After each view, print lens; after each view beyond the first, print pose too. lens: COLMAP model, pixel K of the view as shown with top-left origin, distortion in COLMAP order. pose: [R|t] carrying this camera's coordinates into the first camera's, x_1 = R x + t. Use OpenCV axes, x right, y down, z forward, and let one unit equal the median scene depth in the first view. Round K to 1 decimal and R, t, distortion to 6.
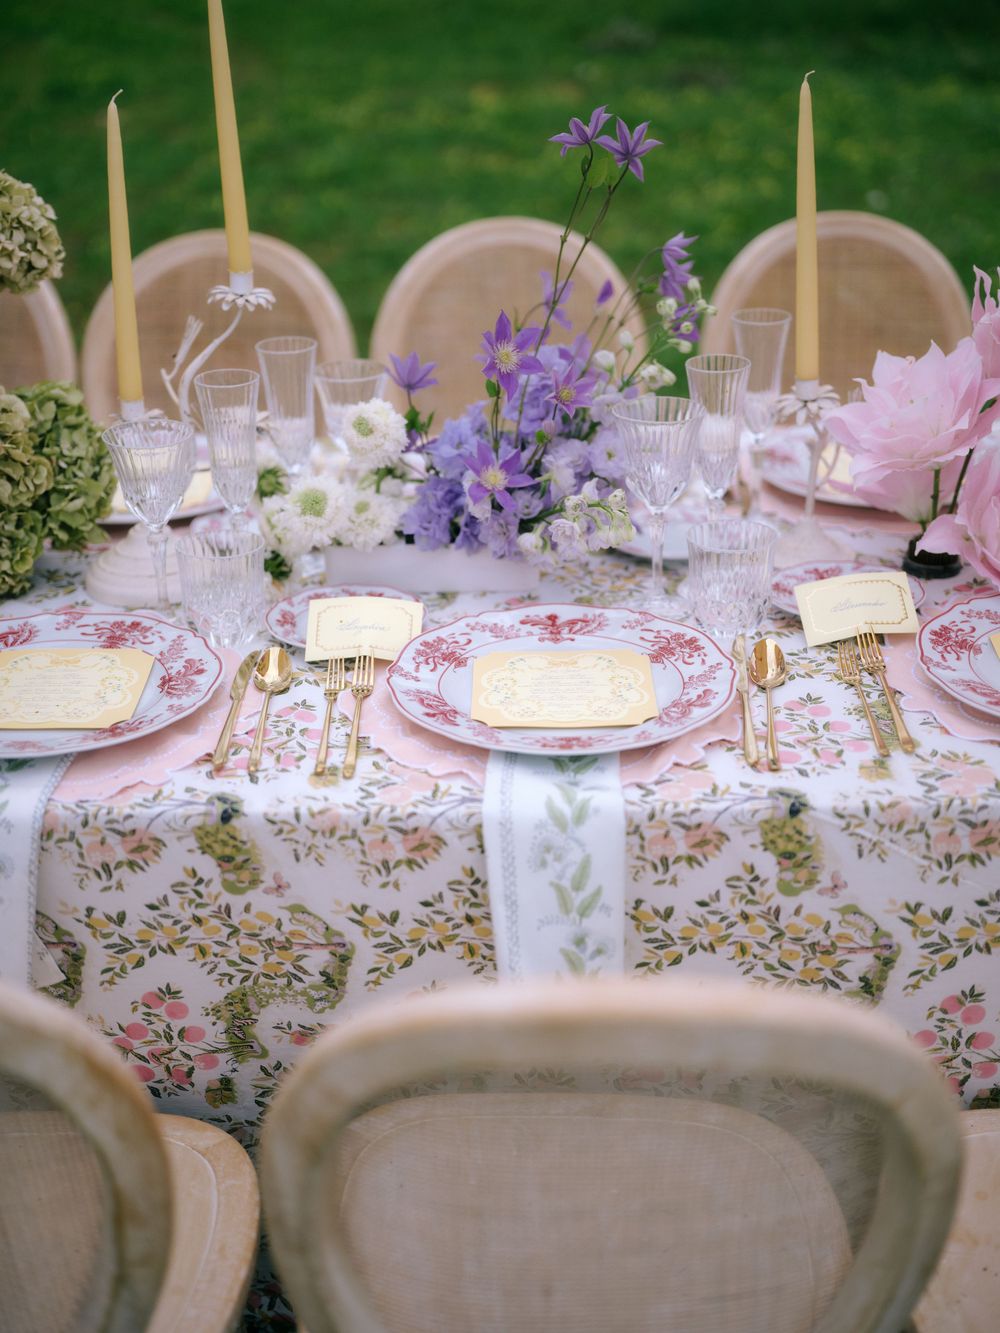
lens RADIAL K [[1819.2, 0, 500.0], [0, 1819.2, 666.5], [0, 0, 1]] dist [0.013889, 0.004435]
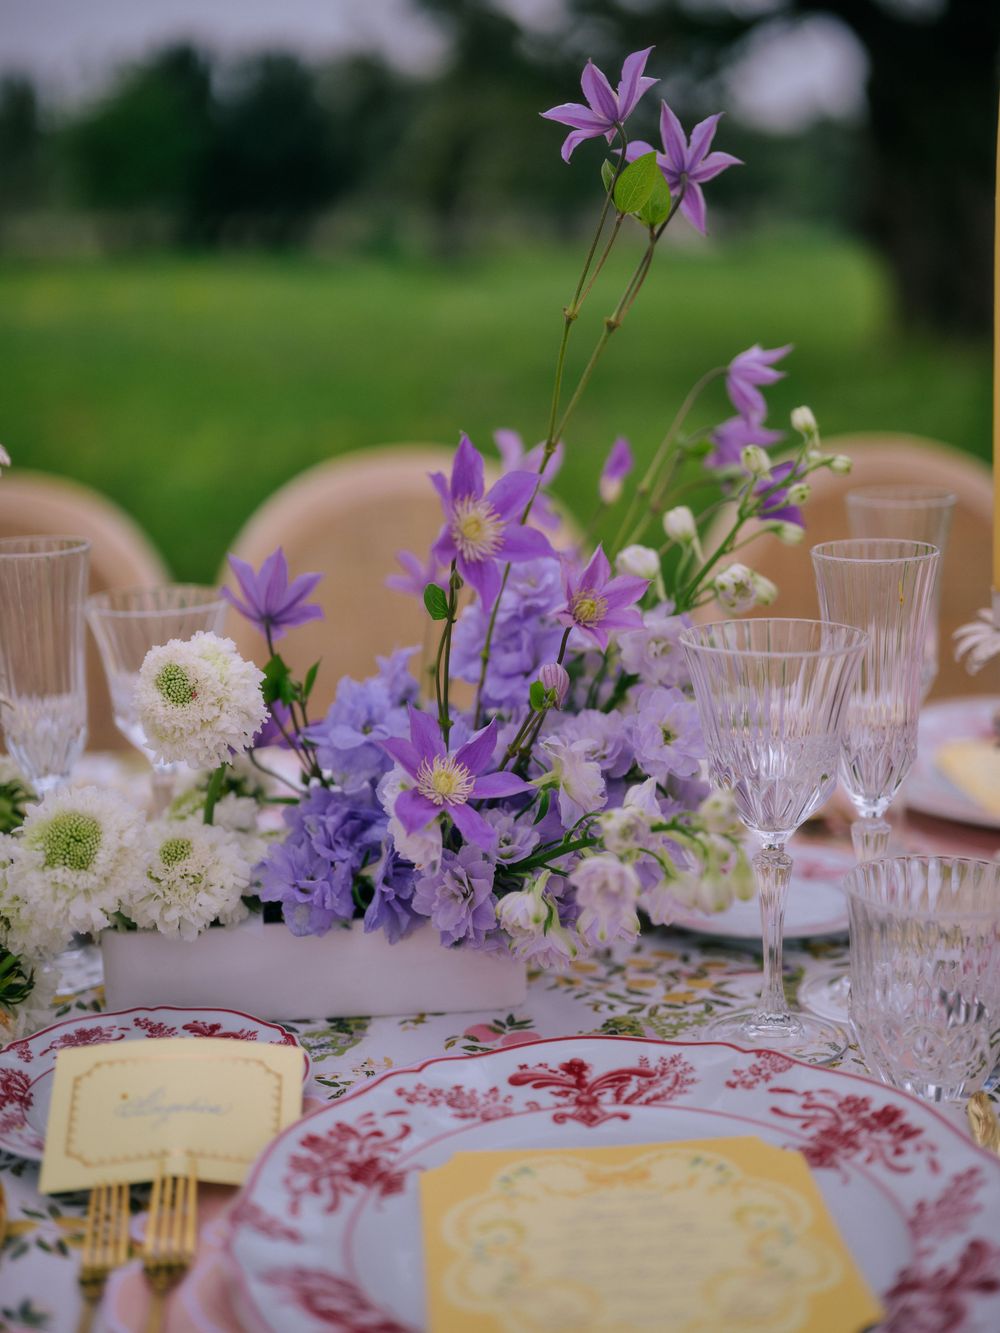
lens RADIAL K [[1819.2, 0, 500.0], [0, 1819.2, 666.5], [0, 0, 1]] dist [0.013889, 0.004435]
pose [[0.996444, -0.017126, 0.082495, -0.027913], [0.034019, 0.977542, -0.207976, -0.030519], [-0.077080, 0.210043, 0.974649, 0.501696]]
